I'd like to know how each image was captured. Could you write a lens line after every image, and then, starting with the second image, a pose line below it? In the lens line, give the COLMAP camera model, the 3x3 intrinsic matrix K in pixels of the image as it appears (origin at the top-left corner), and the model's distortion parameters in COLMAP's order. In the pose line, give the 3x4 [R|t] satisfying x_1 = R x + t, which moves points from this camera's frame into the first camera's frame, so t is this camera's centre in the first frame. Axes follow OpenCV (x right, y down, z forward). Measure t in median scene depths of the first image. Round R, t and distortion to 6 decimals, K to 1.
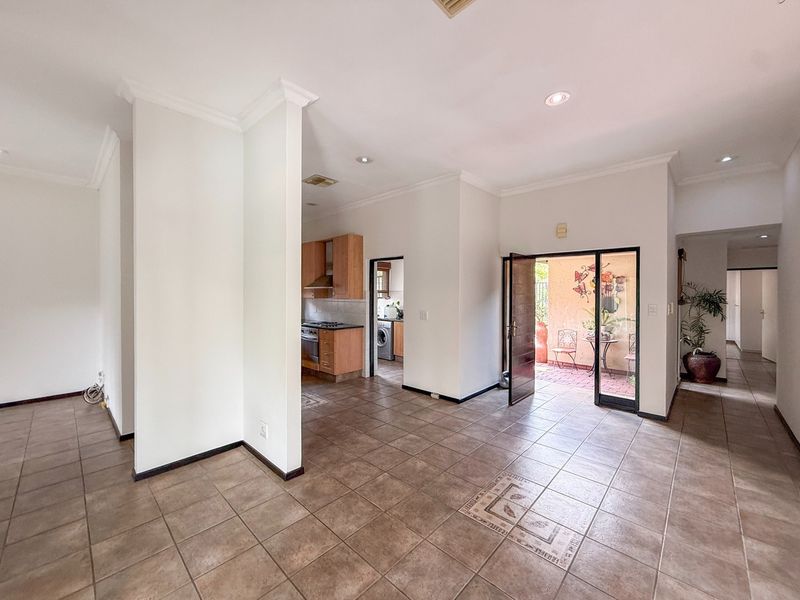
lens RADIAL K [[323.7, 0, 401.0], [0, 323.7, 296.3], [0, 0, 1]] dist [-0.006677, -0.000438]
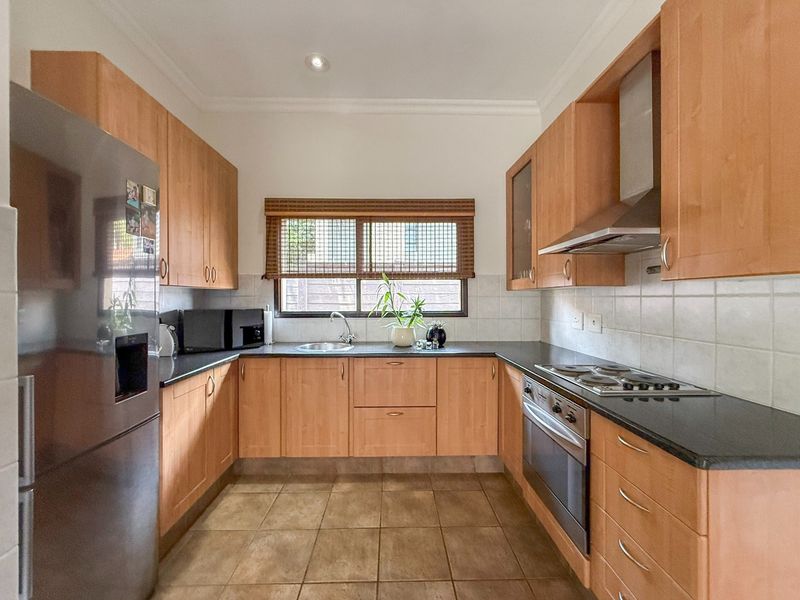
lens RADIAL K [[323.7, 0, 399.8], [0, 323.7, 299.6], [0, 0, 1]] dist [-0.006677, -0.000438]
pose [[0.710676, 0.000682, -0.703520, -0.180243], [-0.008336, 0.999938, -0.007451, 0.024642], [0.703471, 0.011159, 0.710637, 0.705759]]
